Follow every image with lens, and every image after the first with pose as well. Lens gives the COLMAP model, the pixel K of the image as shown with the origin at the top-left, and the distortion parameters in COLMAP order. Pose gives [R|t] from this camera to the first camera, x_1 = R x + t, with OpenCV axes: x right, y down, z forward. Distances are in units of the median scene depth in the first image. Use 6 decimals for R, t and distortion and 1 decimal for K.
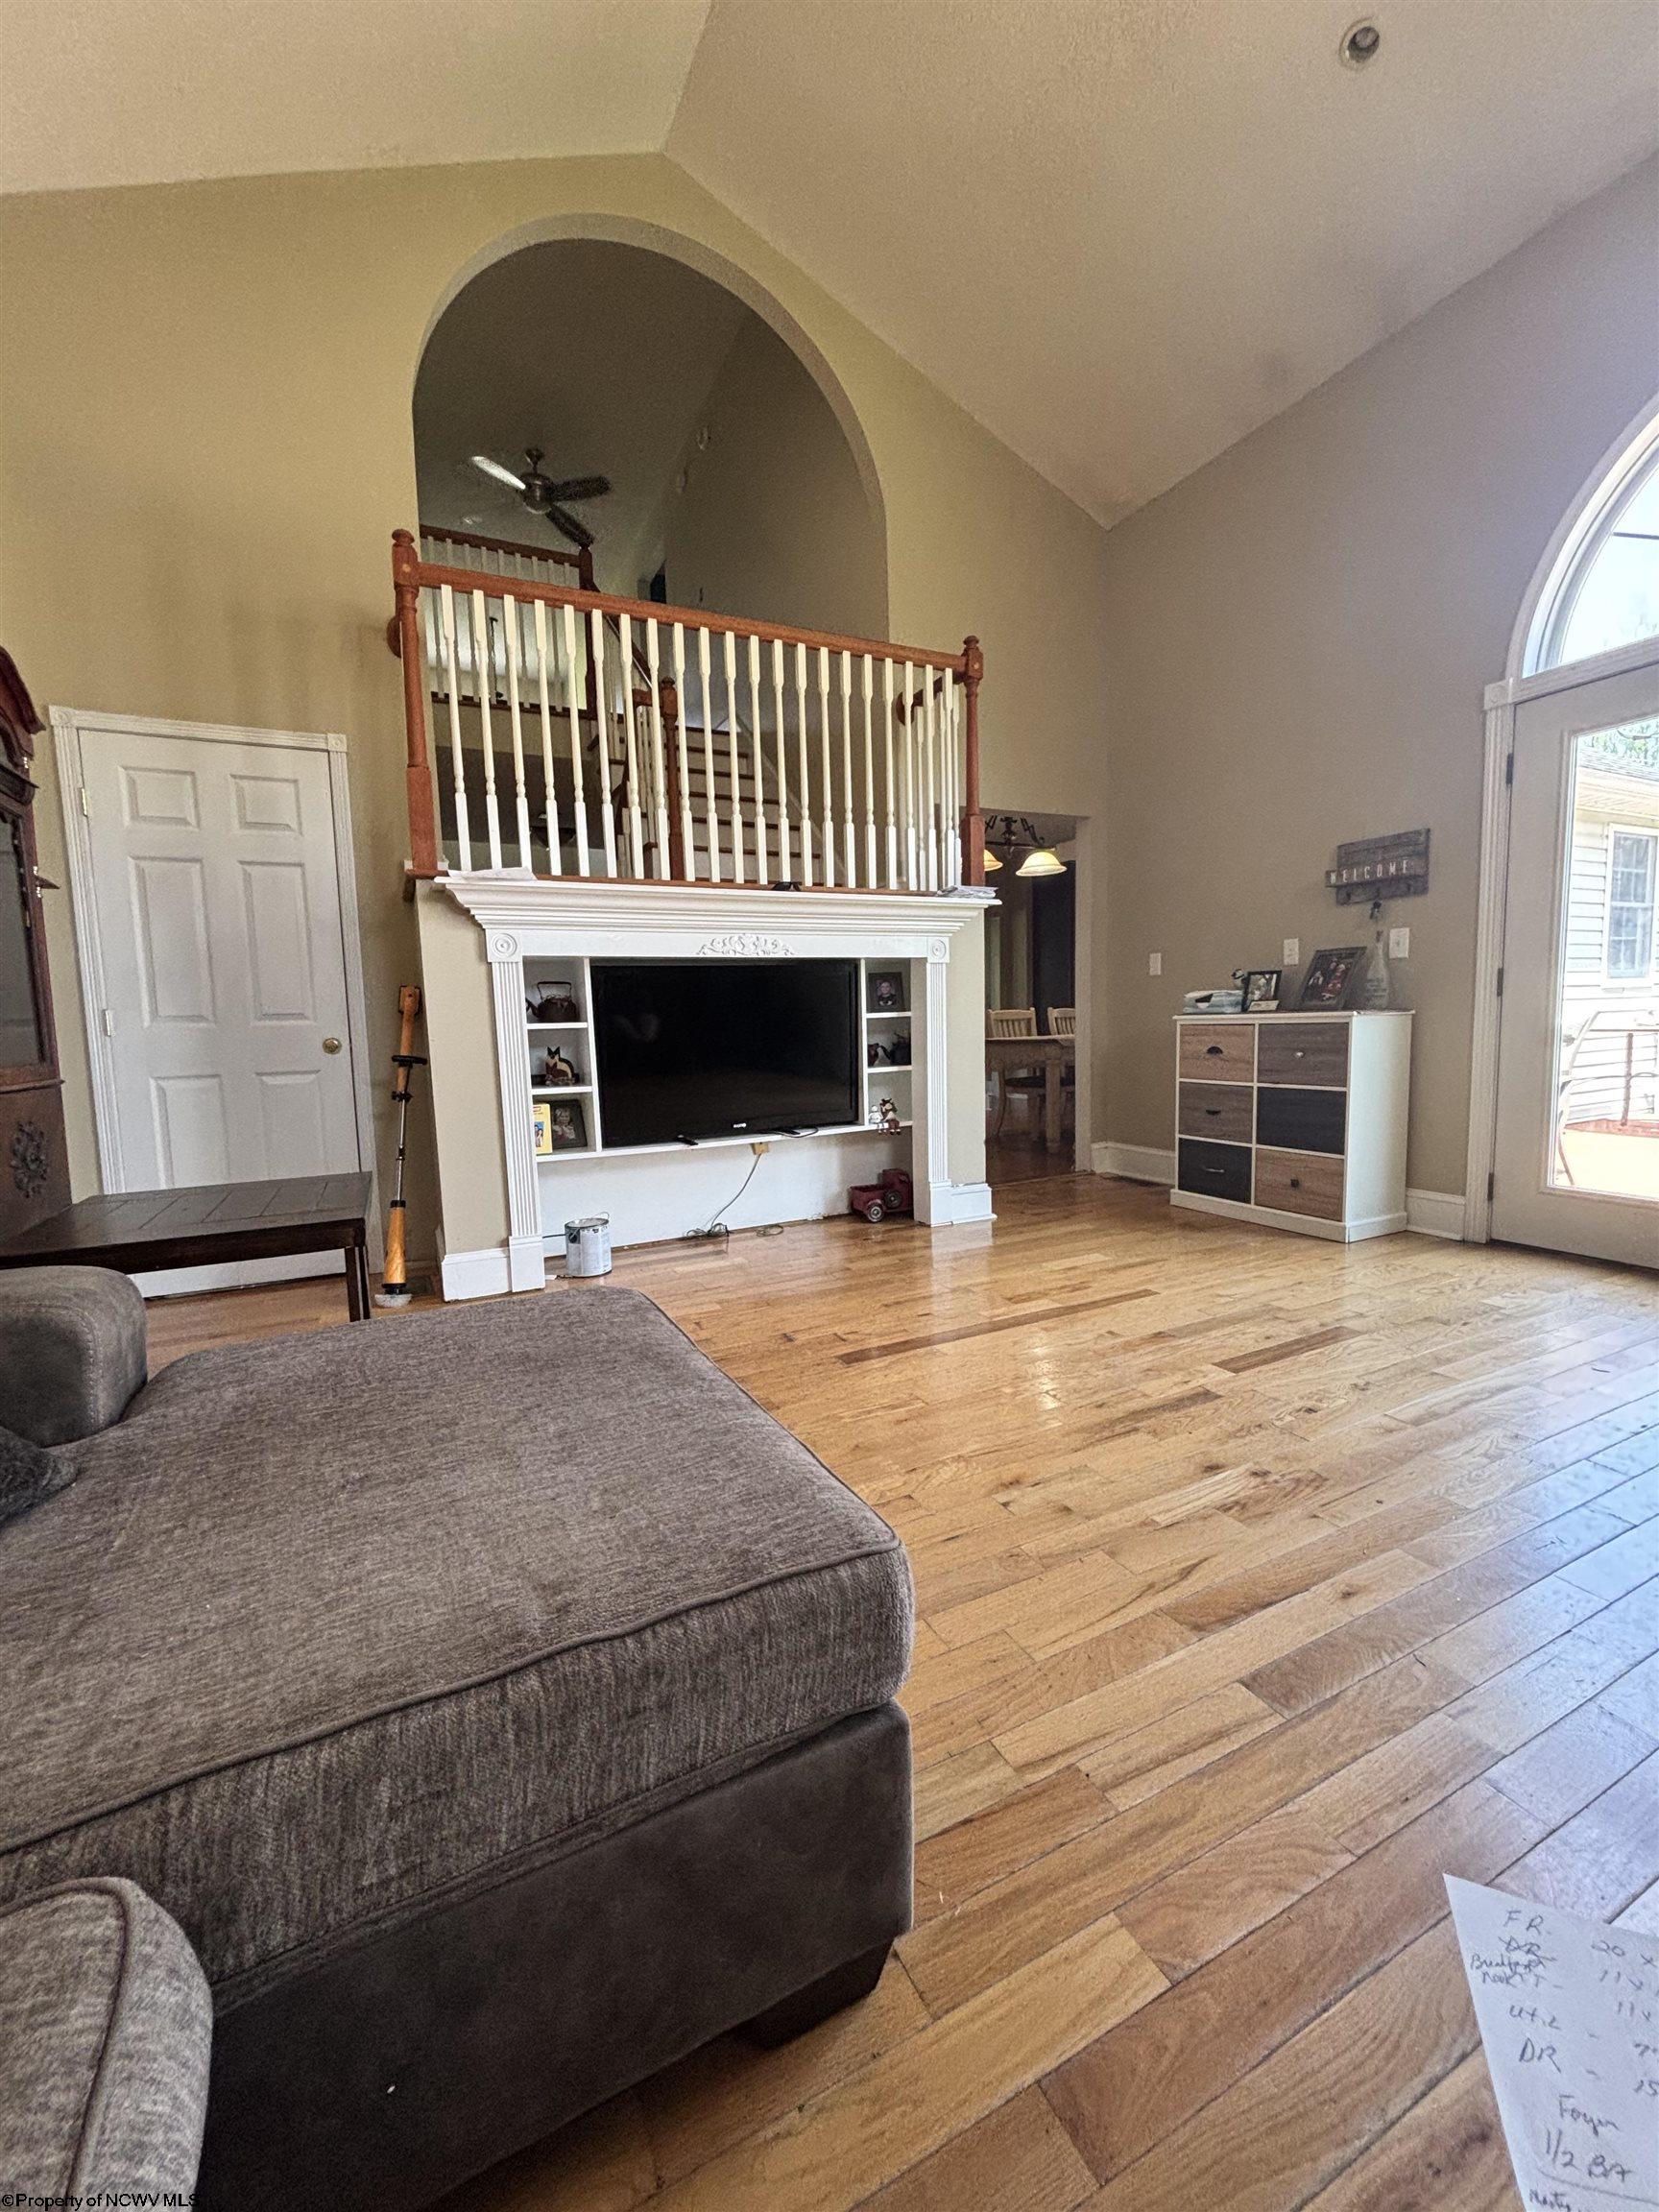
lens RADIAL K [[884.1, 0, 812.8], [0, 884.1, 1102.3], [0, 0, 1]] dist [0.000090, 0.000116]
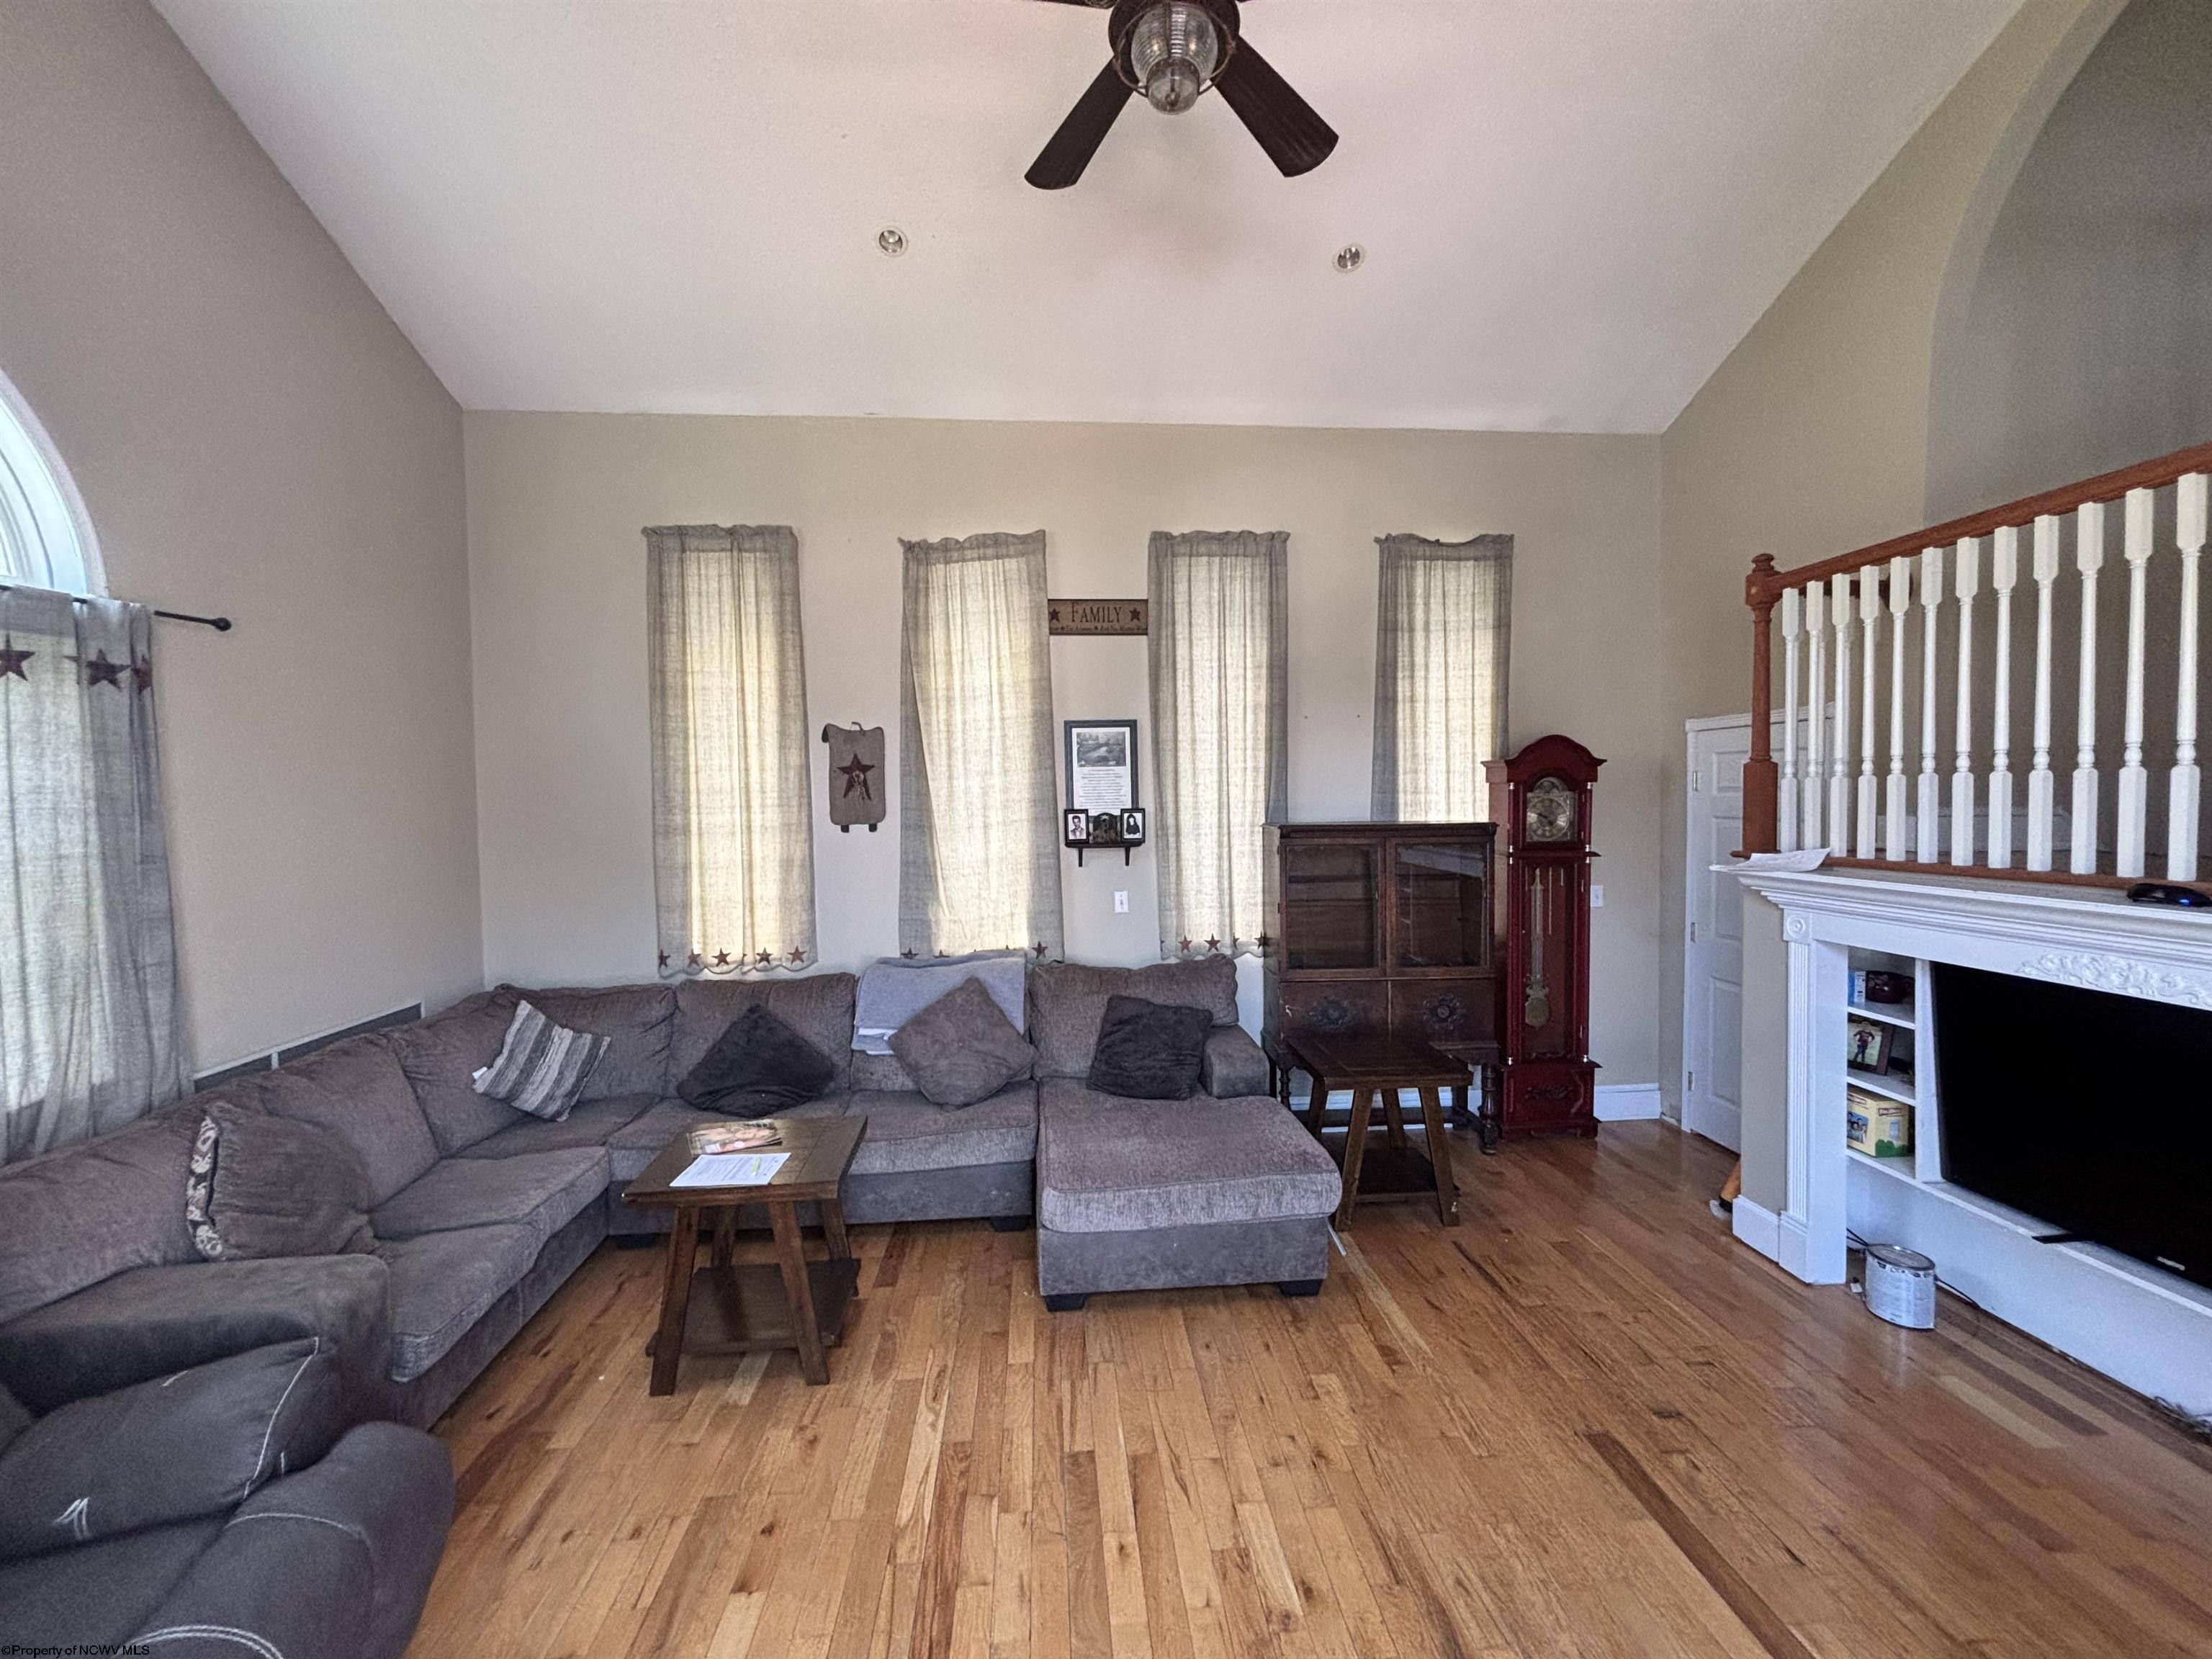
lens RADIAL K [[884.1, 0, 1099.3], [0, 884.1, 820.8], [0, 0, 1]] dist [0.000090, 0.000116]
pose [[-0.355874, 0.065211, -0.932256, 1.495277], [-0.075915, 0.992248, 0.098387, -0.578461], [0.931445, 0.105786, -0.348165, 1.080926]]
